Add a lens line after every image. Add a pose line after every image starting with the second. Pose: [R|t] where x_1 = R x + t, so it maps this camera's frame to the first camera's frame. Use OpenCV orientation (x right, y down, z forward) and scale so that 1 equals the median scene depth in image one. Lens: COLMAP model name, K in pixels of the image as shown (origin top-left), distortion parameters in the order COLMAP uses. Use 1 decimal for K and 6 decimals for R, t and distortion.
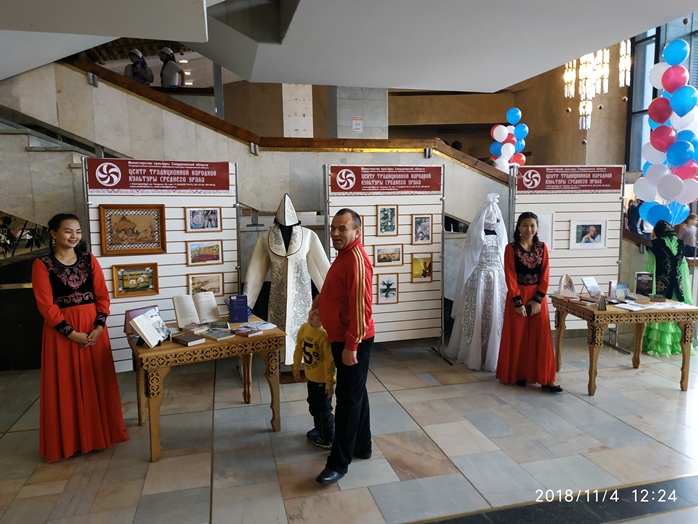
lens RADIAL K [[481.5, 0, 436.6], [0, 481.5, 260.8], [0, 0, 1]] dist [-0.004399, -0.001038]
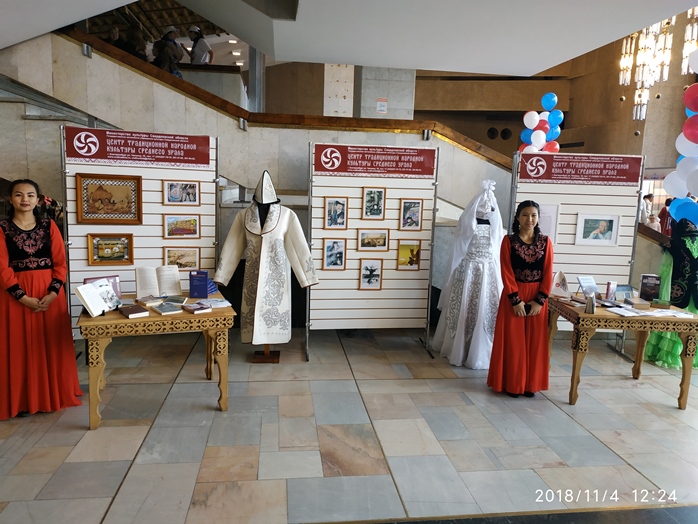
lens RADIAL K [[481.5, 0, 436.6], [0, 481.5, 260.8], [0, 0, 1]] dist [-0.004399, -0.001038]
pose [[0.991405, 0.061372, -0.115544, 0.148614], [-0.058590, 0.997908, 0.027325, -0.003499], [0.116979, -0.020320, 0.992926, 0.061536]]
